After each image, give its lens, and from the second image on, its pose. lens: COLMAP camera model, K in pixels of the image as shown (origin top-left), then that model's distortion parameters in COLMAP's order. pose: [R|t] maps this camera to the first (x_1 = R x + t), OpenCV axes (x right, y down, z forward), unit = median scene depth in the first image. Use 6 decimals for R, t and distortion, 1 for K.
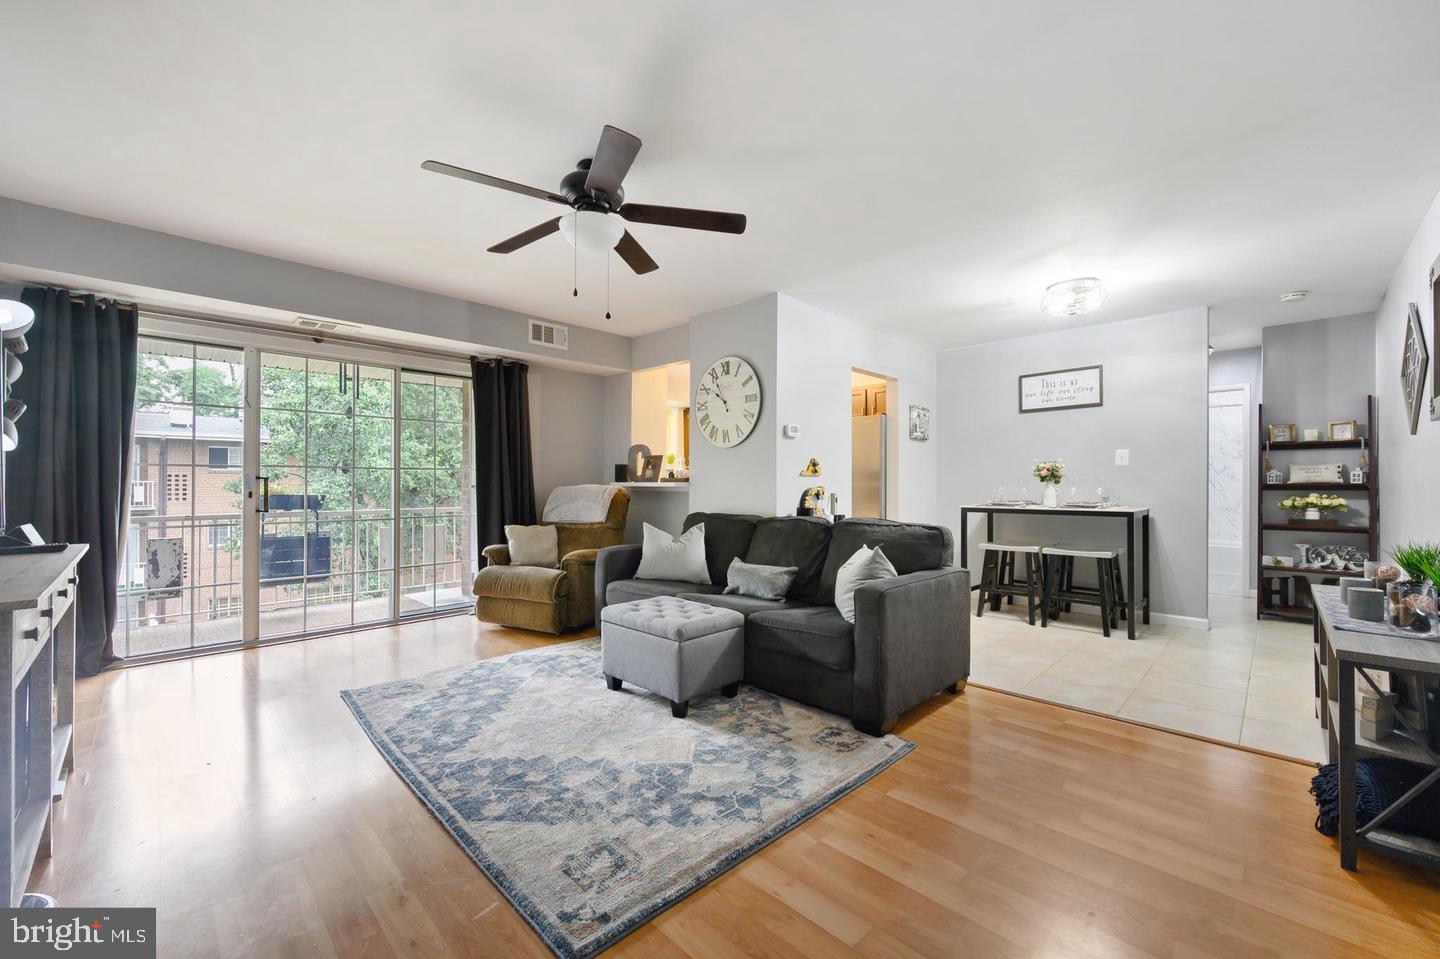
lens RADIAL K [[574.4, 0, 713.2], [0, 574.4, 480.1], [0, 0, 1]] dist [0.002519, -0.000196]
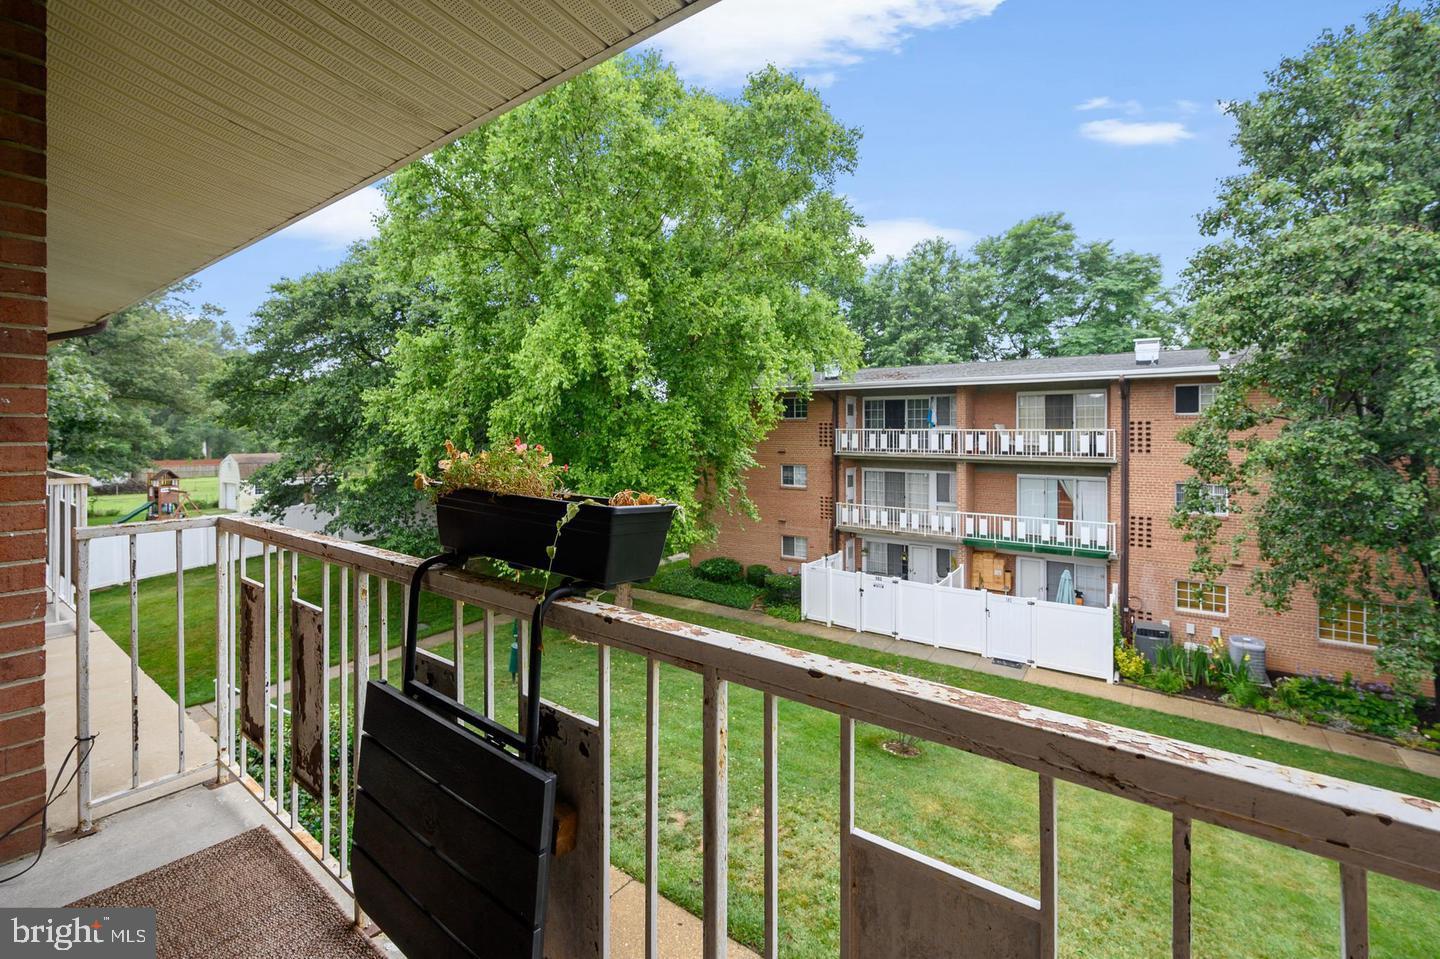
lens RADIAL K [[624.6, 0, 720.8], [0, 624.6, 435.9], [0, 0, 1]] dist [-0.005219, -0.000431]
pose [[0.145159, 0.007165, -0.989382, -0.718821], [0.005483, 0.999953, 0.008046, 0.003007], [0.989393, -0.006593, 0.145113, 1.491902]]
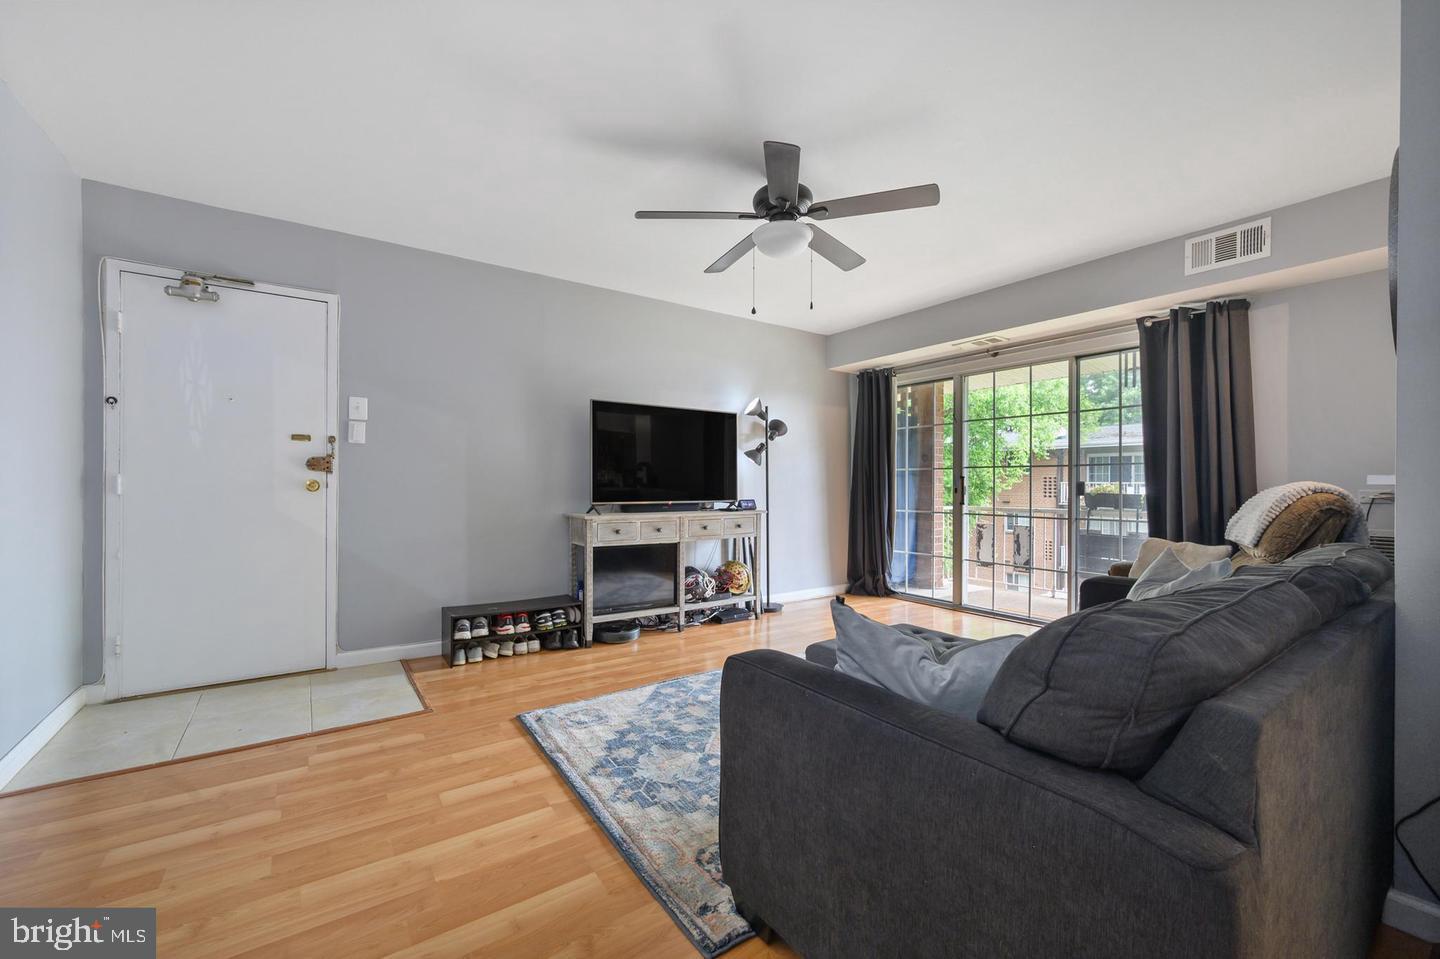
lens RADIAL K [[574.4, 0, 714.4], [0, 574.4, 486.5], [0, 0, 1]] dist [0.002519, -0.000196]
pose [[-0.168179, 0.002987, -0.985752, 0.535378], [0.002336, 0.999994, 0.002632, 0.011231], [0.985754, -0.001860, -0.168185, 0.665473]]
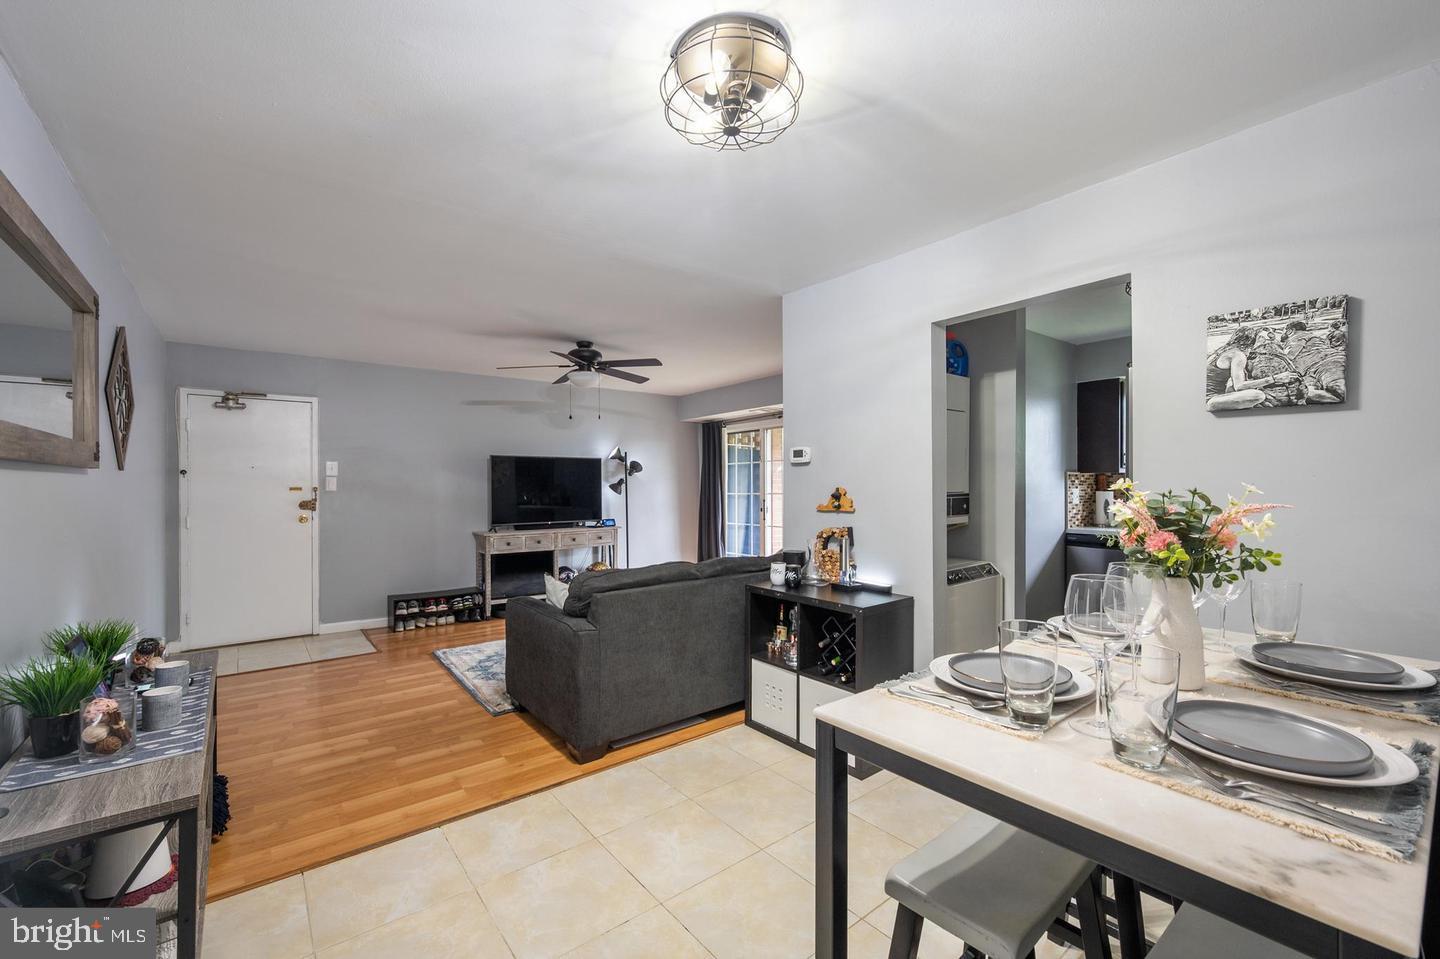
lens RADIAL K [[574.4, 0, 706.5], [0, 574.4, 490.2], [0, 0, 1]] dist [0.002519, -0.000196]
pose [[-0.111913, 0.002881, -0.993714, 1.006496], [0.012878, 0.999916, 0.001449, -0.042766], [0.993635, -0.012635, -0.111941, 1.011162]]
